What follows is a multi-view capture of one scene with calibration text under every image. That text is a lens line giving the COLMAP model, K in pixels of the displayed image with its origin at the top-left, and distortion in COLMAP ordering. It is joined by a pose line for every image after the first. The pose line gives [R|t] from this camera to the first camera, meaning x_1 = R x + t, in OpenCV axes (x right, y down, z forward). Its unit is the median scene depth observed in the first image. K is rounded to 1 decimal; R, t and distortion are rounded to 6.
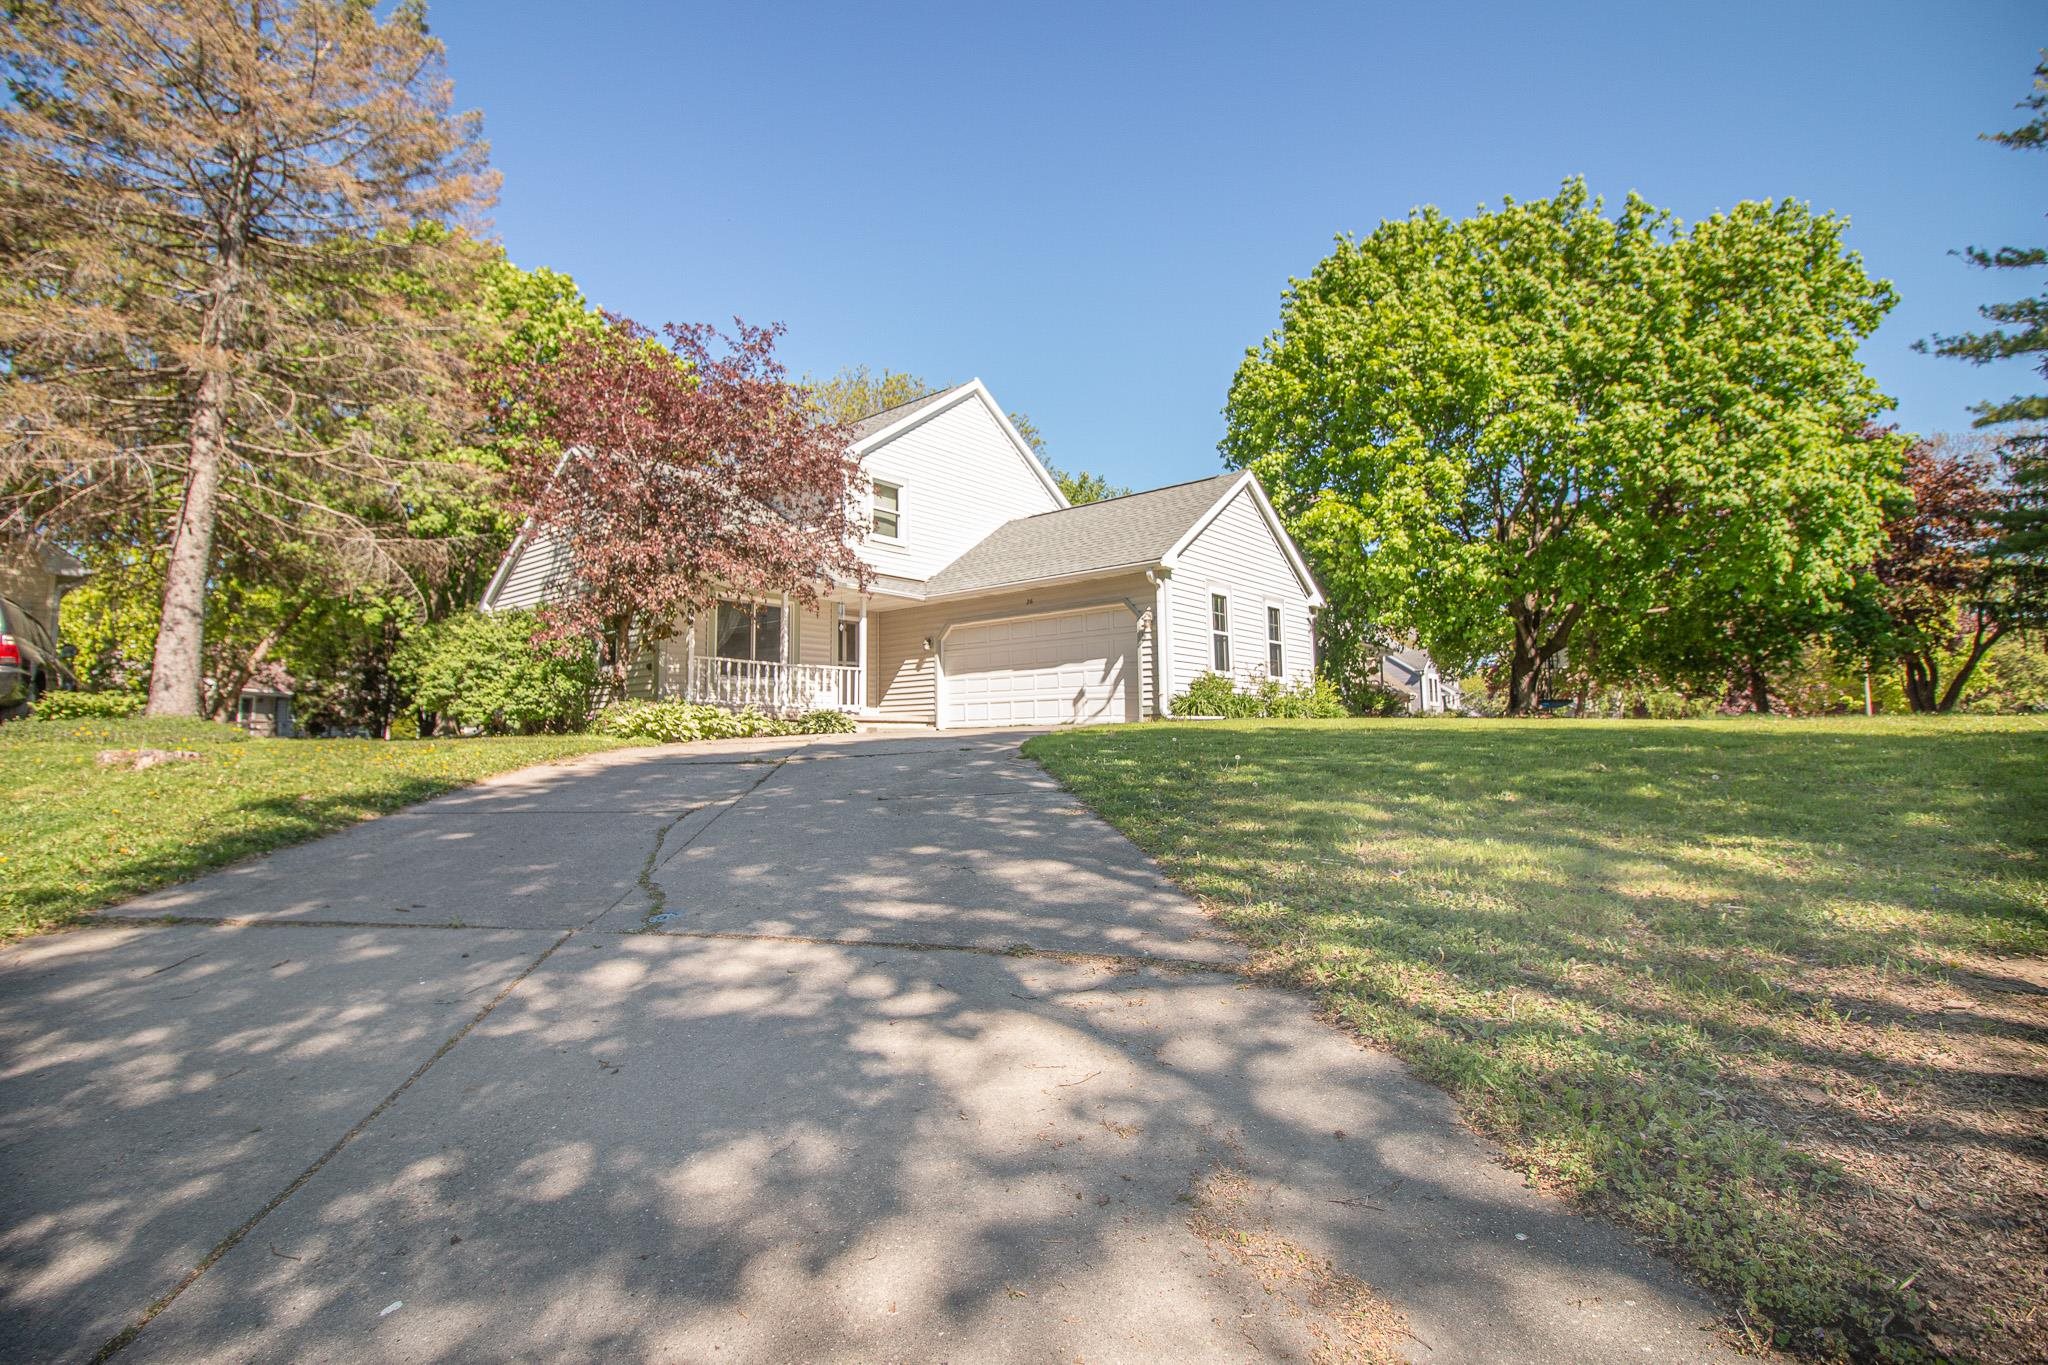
lens RADIAL K [[938.3, 0, 1020.9], [0, 938.3, 684.2], [0, 0, 1]] dist [0.002345, -0.000554]
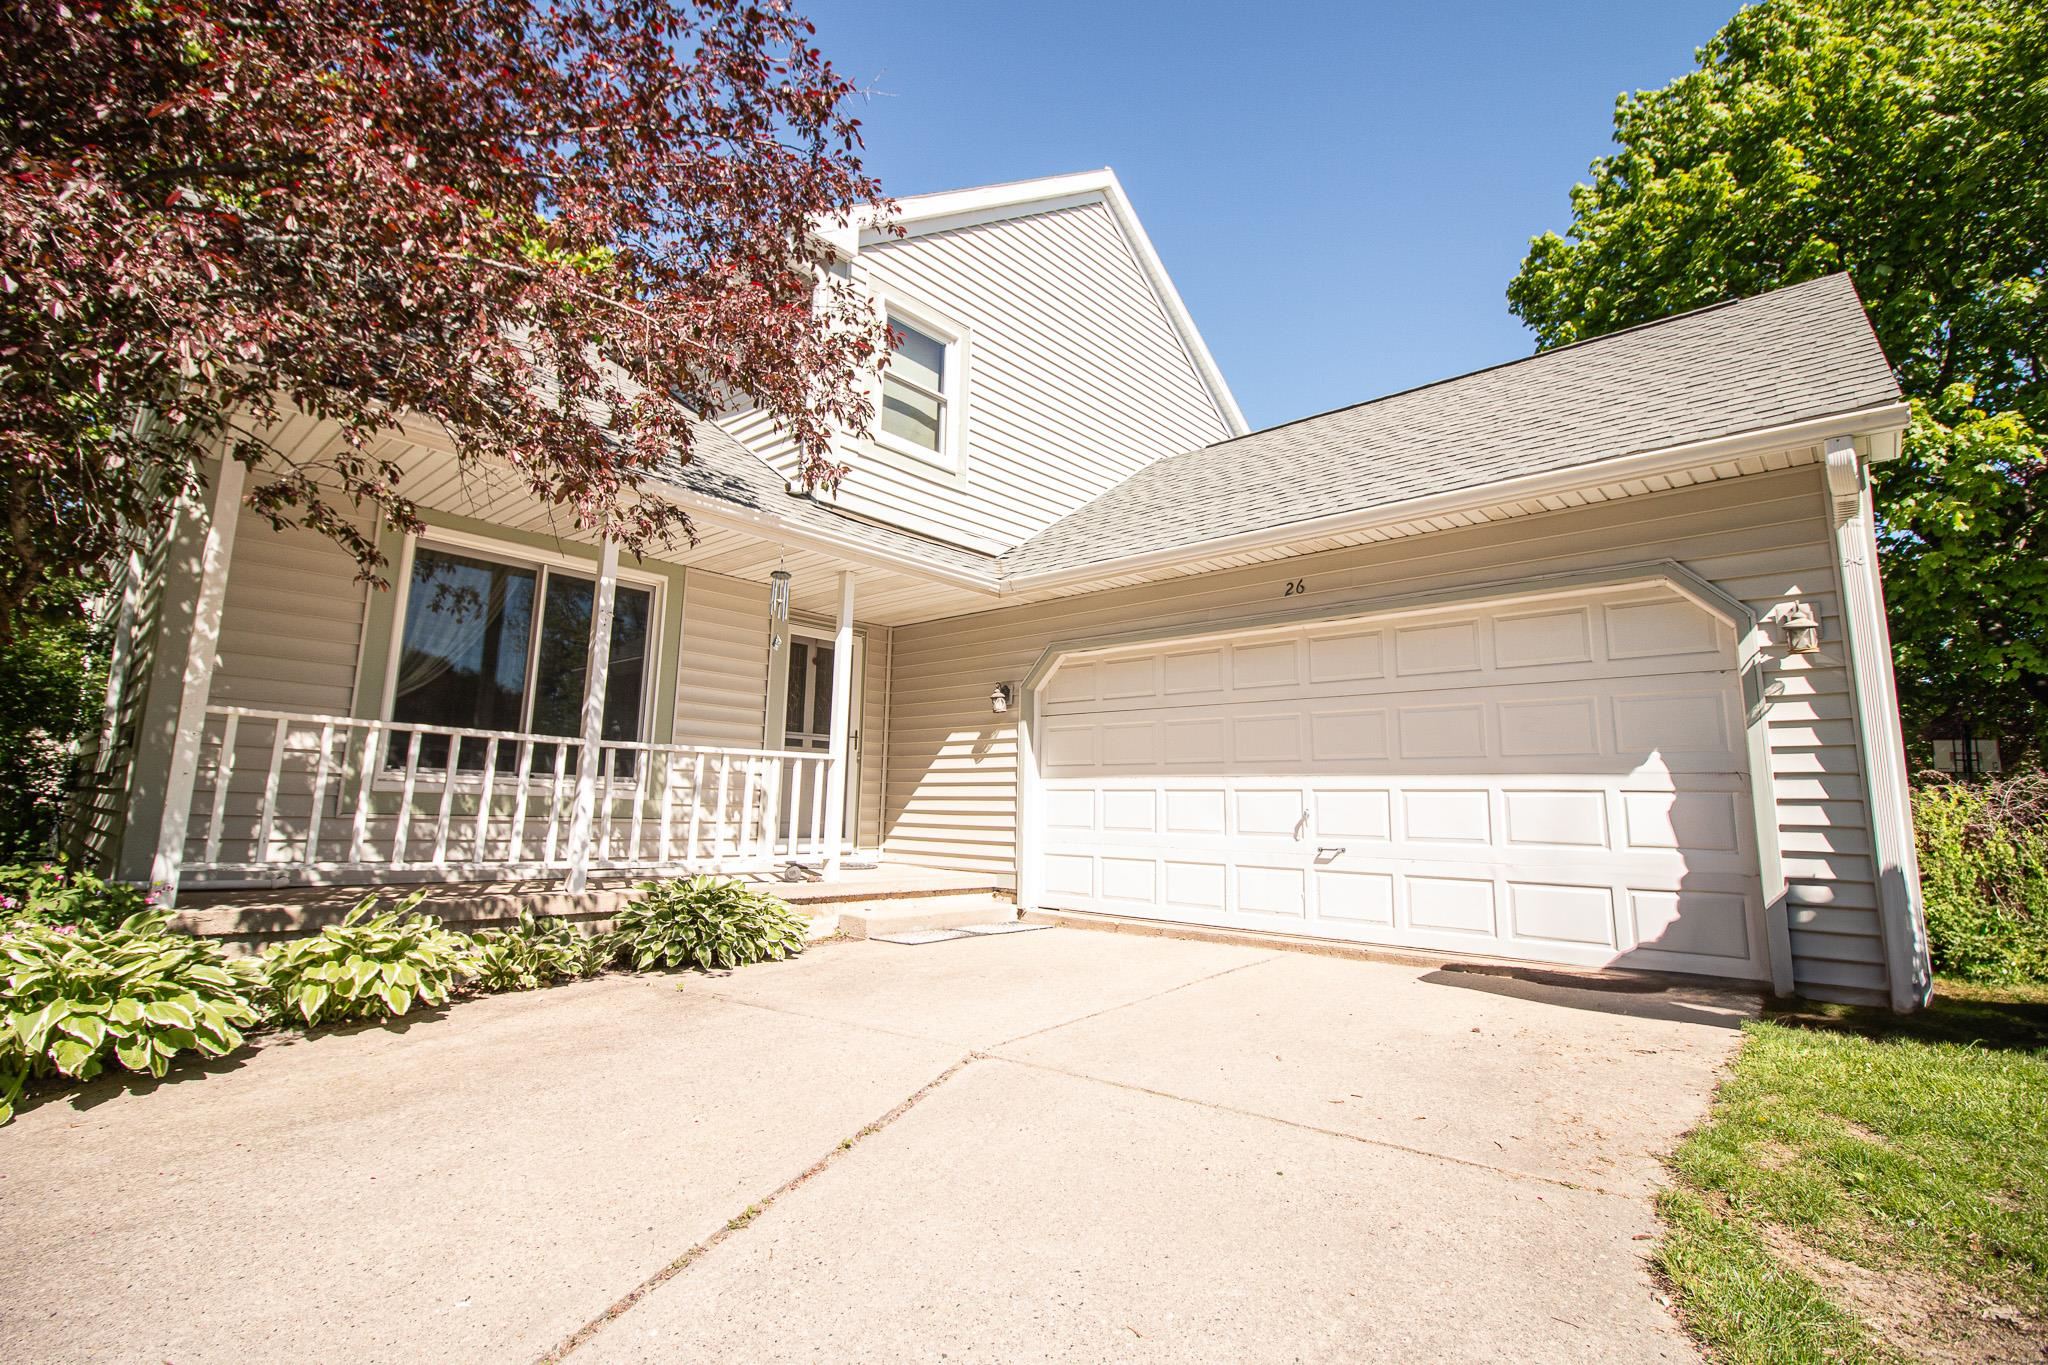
lens RADIAL K [[938.3, 0, 1012.3], [0, 938.3, 665.2], [0, 0, 1]] dist [0.002345, -0.000554]
pose [[0.998669, 0.022818, -0.046256, -0.076373], [-0.026639, 0.996131, -0.083750, -0.022385], [0.044166, 0.084871, 0.995413, 0.584228]]
